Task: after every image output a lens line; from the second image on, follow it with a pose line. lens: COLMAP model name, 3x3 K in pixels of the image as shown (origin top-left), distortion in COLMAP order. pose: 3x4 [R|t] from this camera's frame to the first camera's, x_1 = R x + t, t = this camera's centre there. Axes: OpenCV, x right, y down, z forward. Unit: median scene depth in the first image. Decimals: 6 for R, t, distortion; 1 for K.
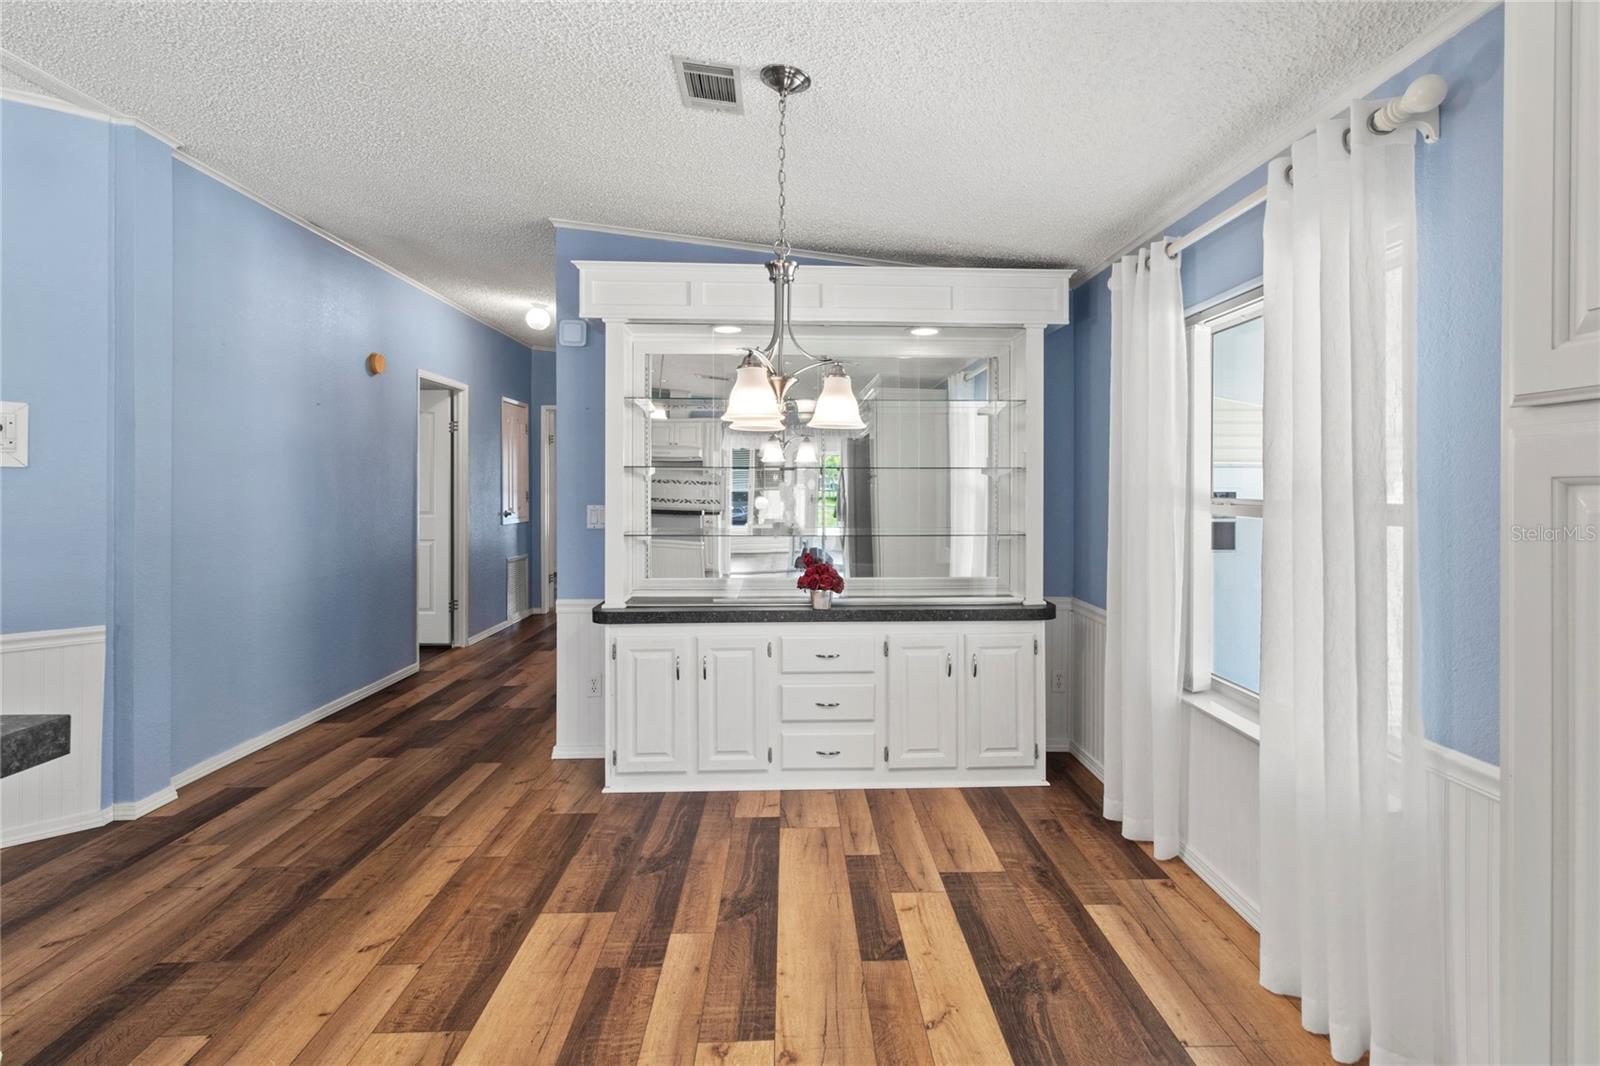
lens RADIAL K [[770.7, 0, 826.7], [0, 770.7, 492.9], [0, 0, 1]] dist [0.002162, -0.002034]
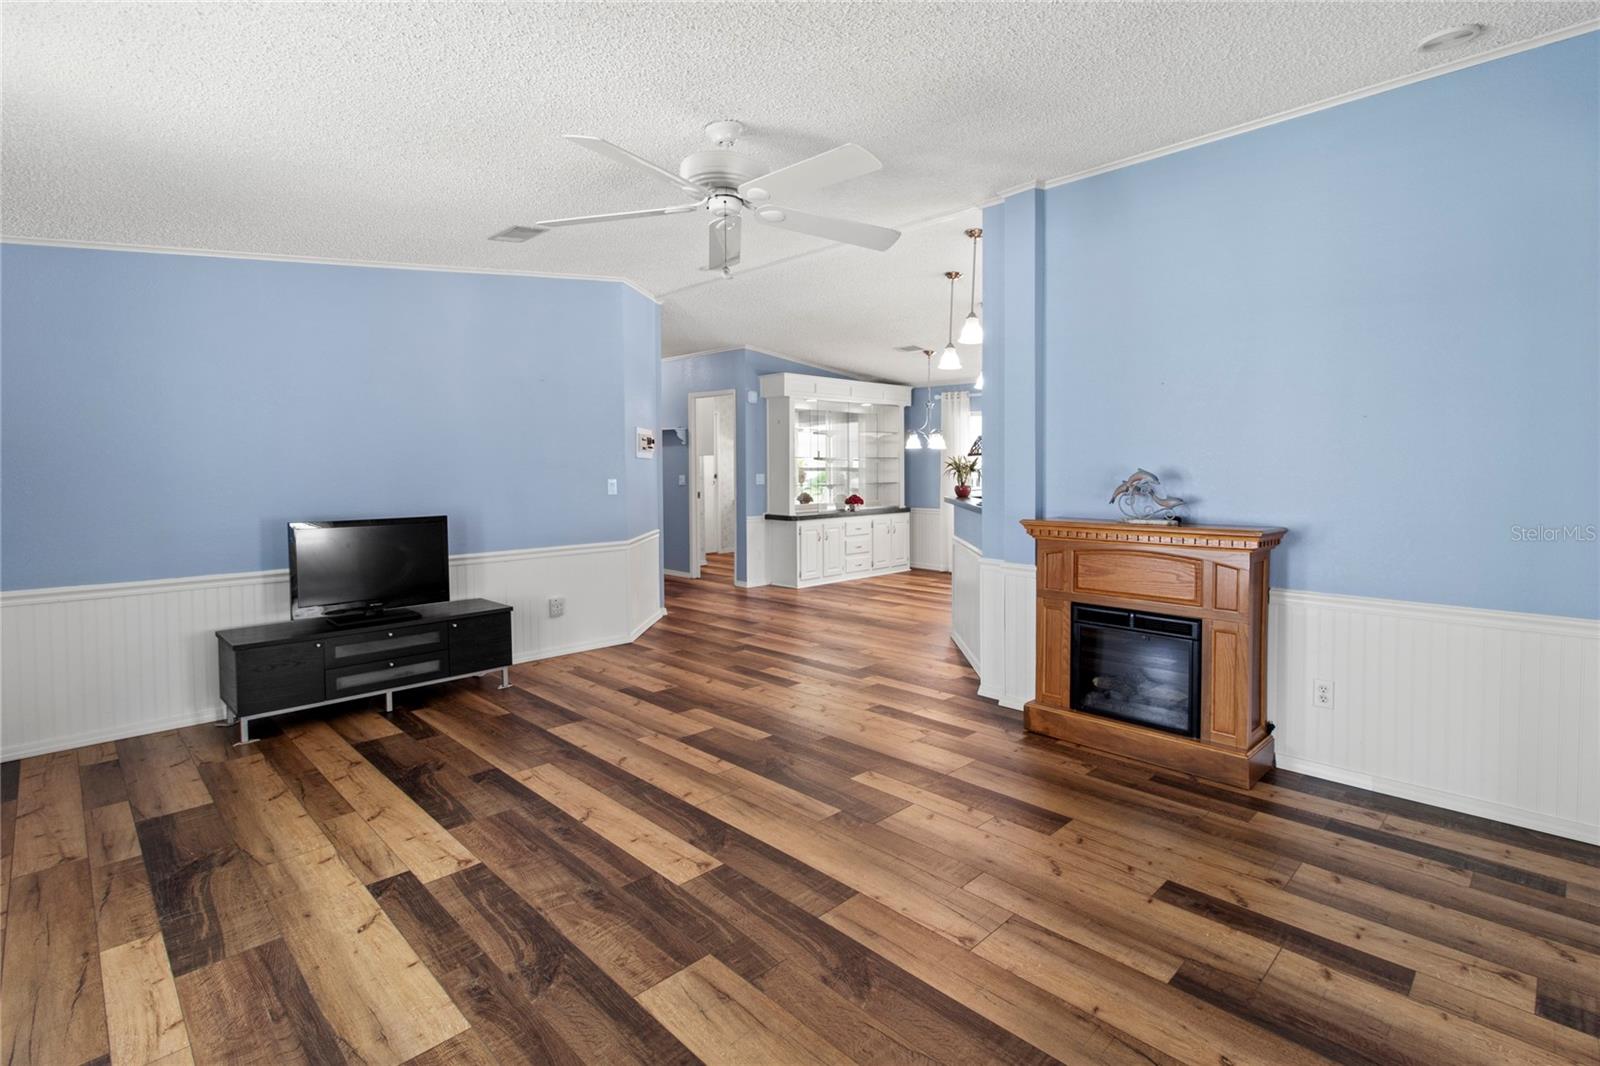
lens RADIAL K [[770.7, 0, 848.2], [0, 770.7, 494.3], [0, 0, 1]] dist [0.002162, -0.002034]
pose [[0.725831, -0.033426, 0.687060, -1.822648], [0.012217, 0.999288, 0.035710, -0.002517], [-0.687764, -0.017526, 0.725722, -0.891724]]
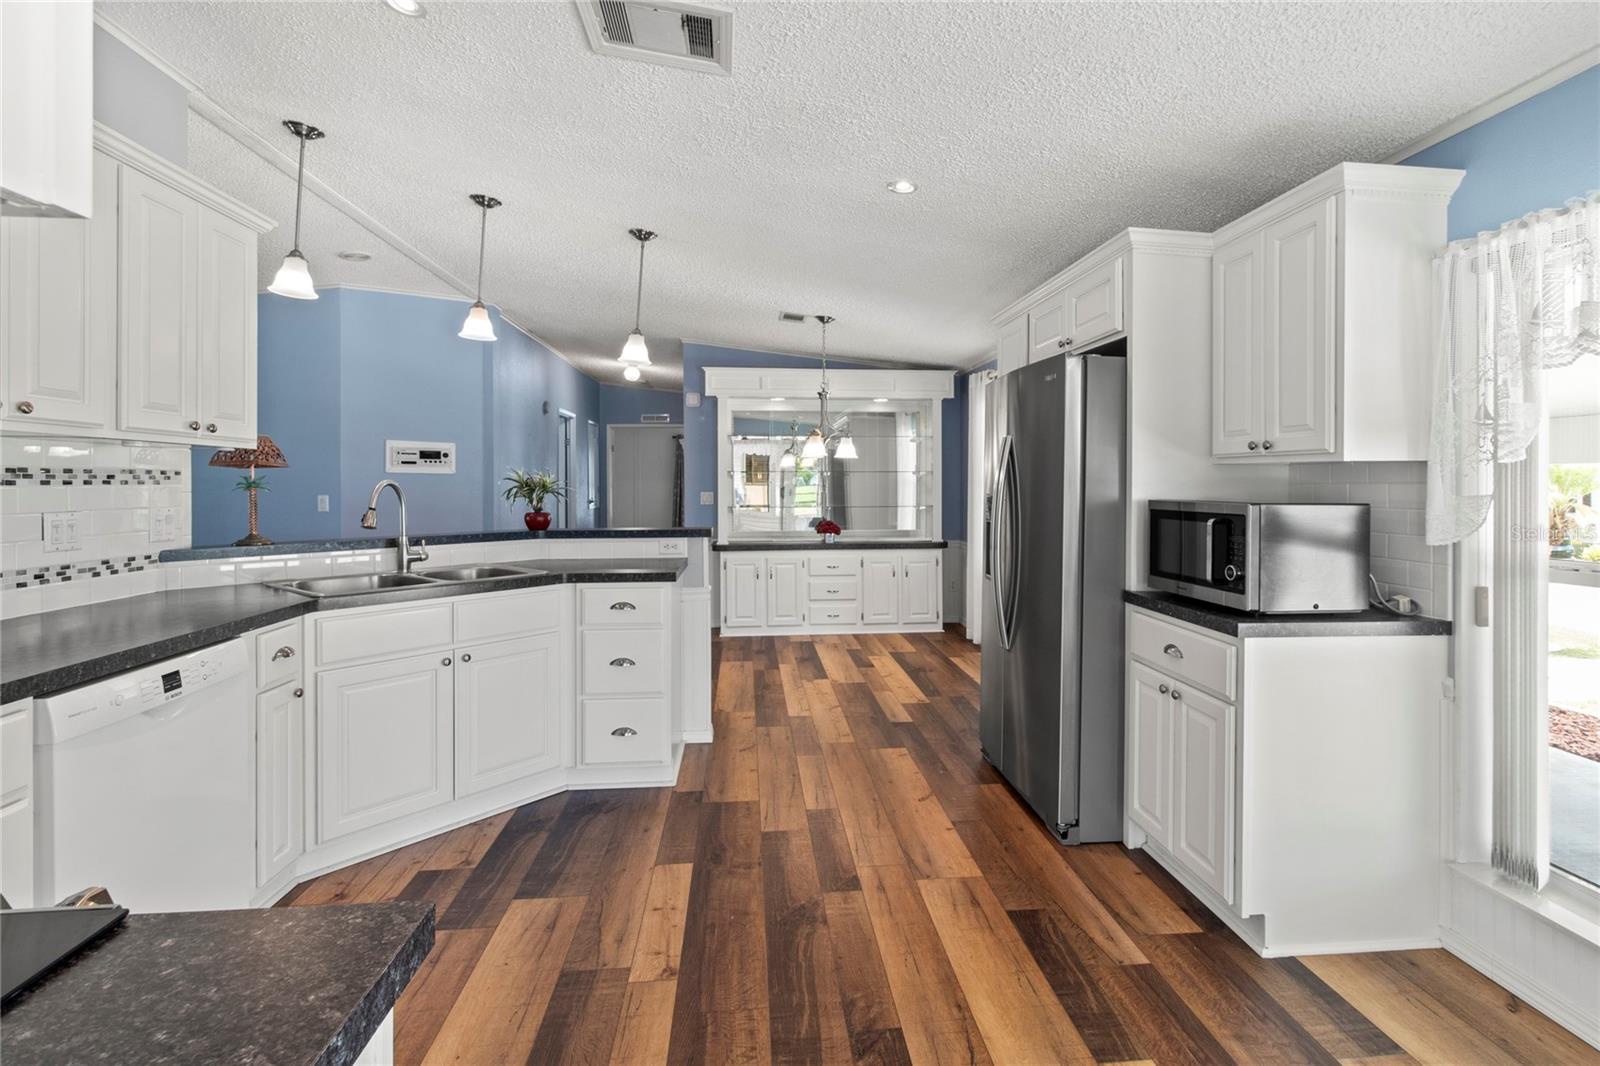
lens RADIAL K [[770.7, 0, 839.9], [0, 770.7, 479.7], [0, 0, 1]] dist [0.002162, -0.002034]
pose [[0.997628, -0.004103, 0.068710, -0.114410], [0.004951, 0.999914, -0.012182, 0.011368], [-0.068654, 0.012493, 0.997562, -0.966775]]
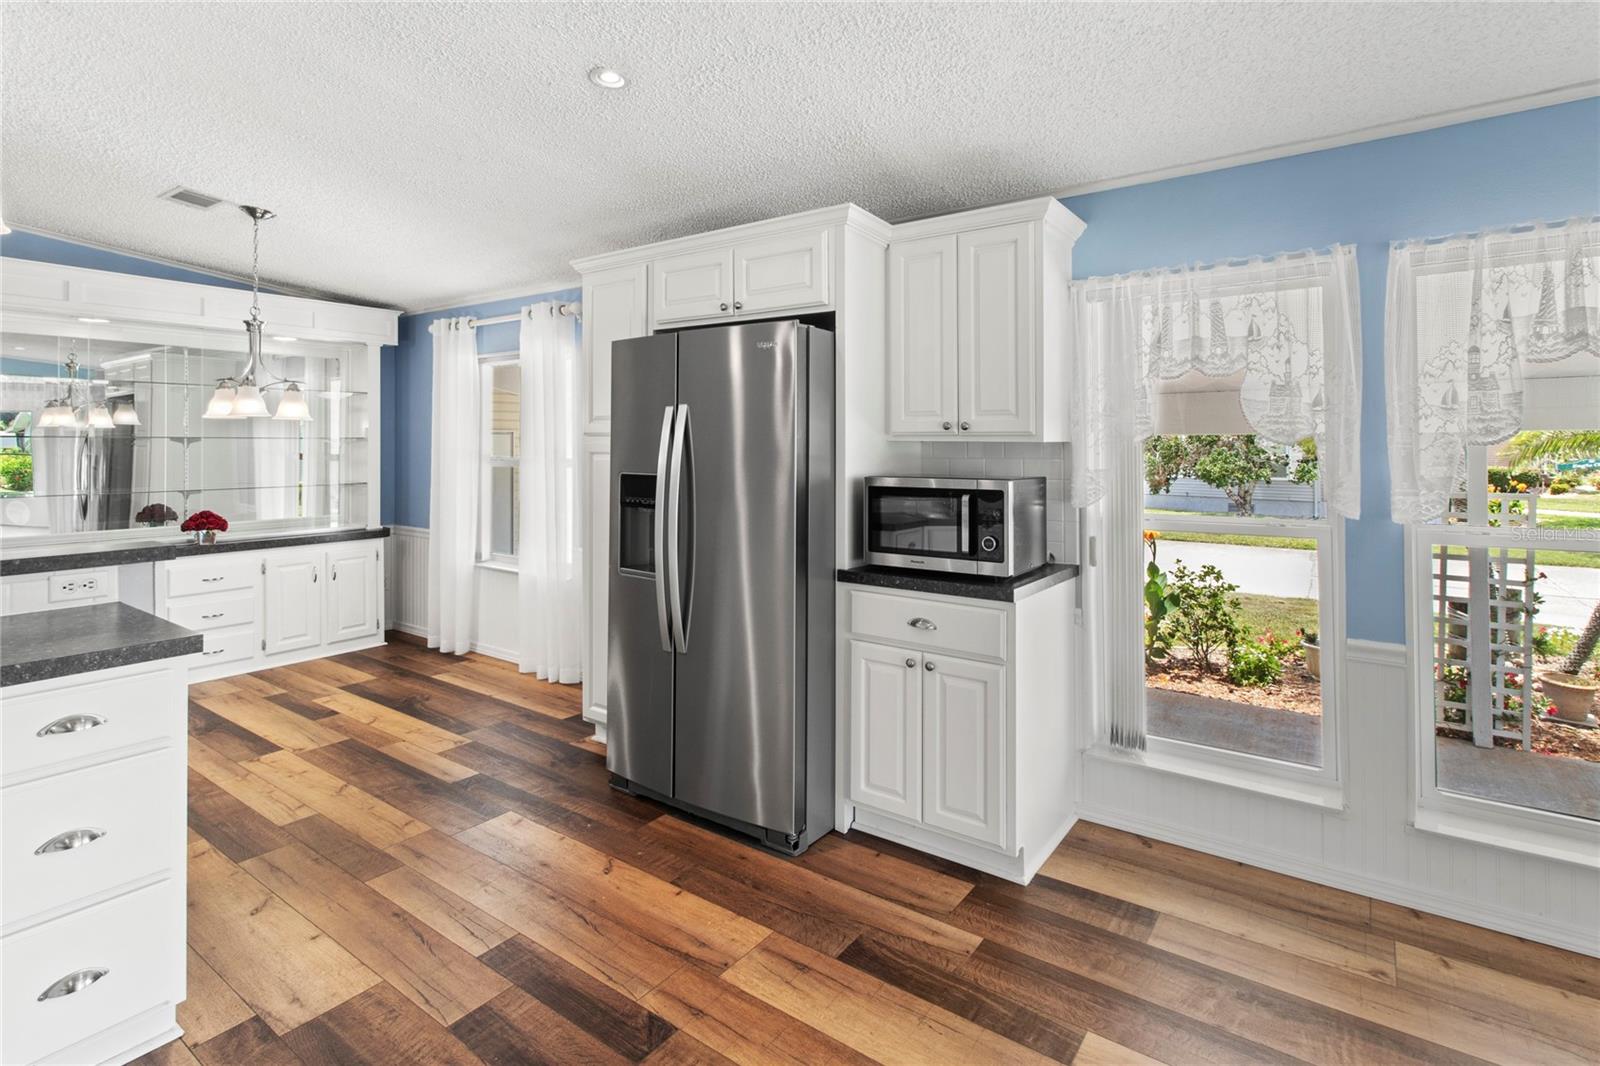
lens RADIAL K [[770.7, 0, 823.5], [0, 770.7, 435.1], [0, 0, 1]] dist [0.002162, -0.002034]
pose [[0.610401, 0.005536, 0.792073, -0.405967], [0.009641, 0.999850, -0.014418, -0.008684], [-0.792034, 0.016437, 0.610256, -0.645033]]
